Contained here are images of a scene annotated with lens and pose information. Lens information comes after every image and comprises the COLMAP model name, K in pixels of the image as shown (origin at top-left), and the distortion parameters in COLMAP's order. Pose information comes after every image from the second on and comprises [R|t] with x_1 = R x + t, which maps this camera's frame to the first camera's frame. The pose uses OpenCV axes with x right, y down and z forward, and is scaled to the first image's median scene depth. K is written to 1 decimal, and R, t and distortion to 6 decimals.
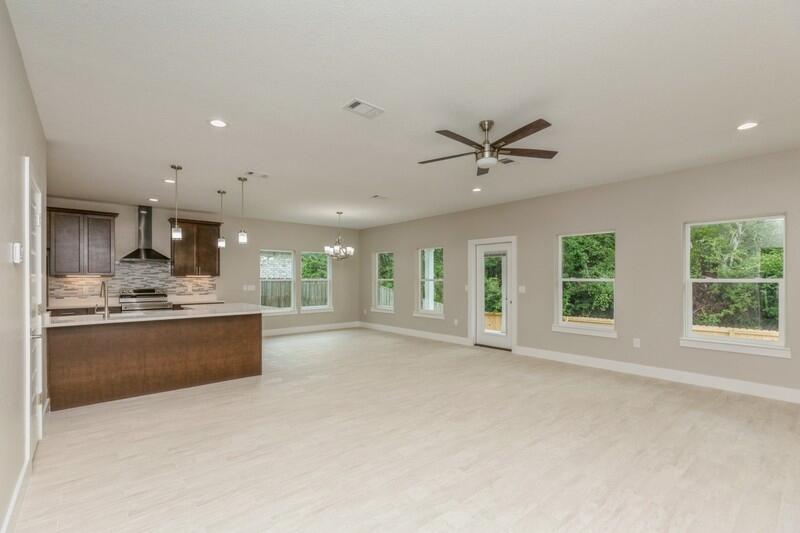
lens RADIAL K [[361.6, 0, 395.7], [0, 361.6, 274.4], [0, 0, 1]] dist [0.011004, -0.001535]
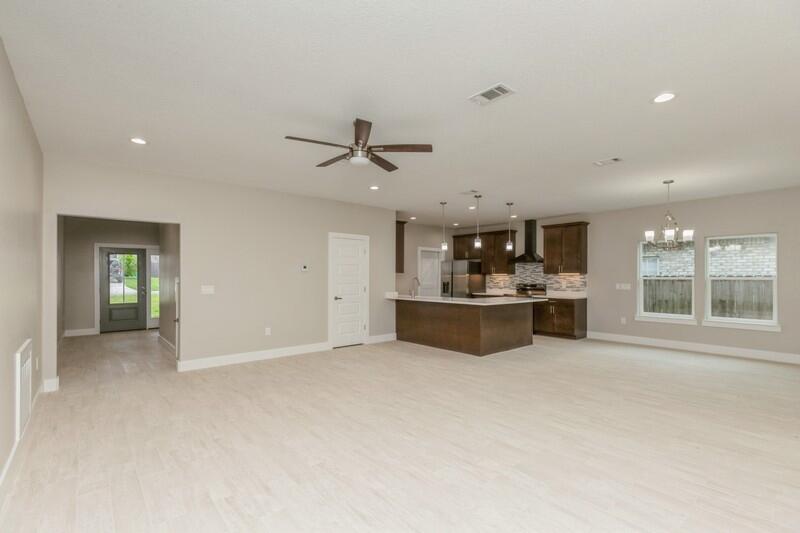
lens RADIAL K [[361.6, 0, 395.8], [0, 361.6, 274.0], [0, 0, 1]] dist [0.011004, -0.001535]
pose [[-0.002065, -0.005397, -0.999983, 0.576188], [0.011607, 0.999918, -0.005421, 0.004909], [0.999930, -0.011618, -0.002002, 0.501653]]
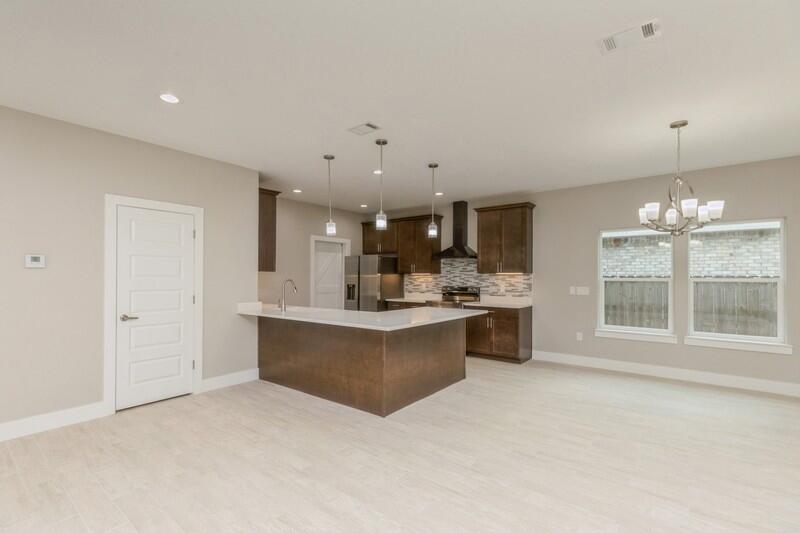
lens RADIAL K [[361.6, 0, 396.7], [0, 361.6, 270.3], [0, 0, 1]] dist [0.011004, -0.001535]
pose [[0.196548, -0.014273, -0.980390, 0.216591], [0.011004, 0.999863, -0.012351, 0.004787], [0.980432, -0.008361, 0.196678, 0.617407]]
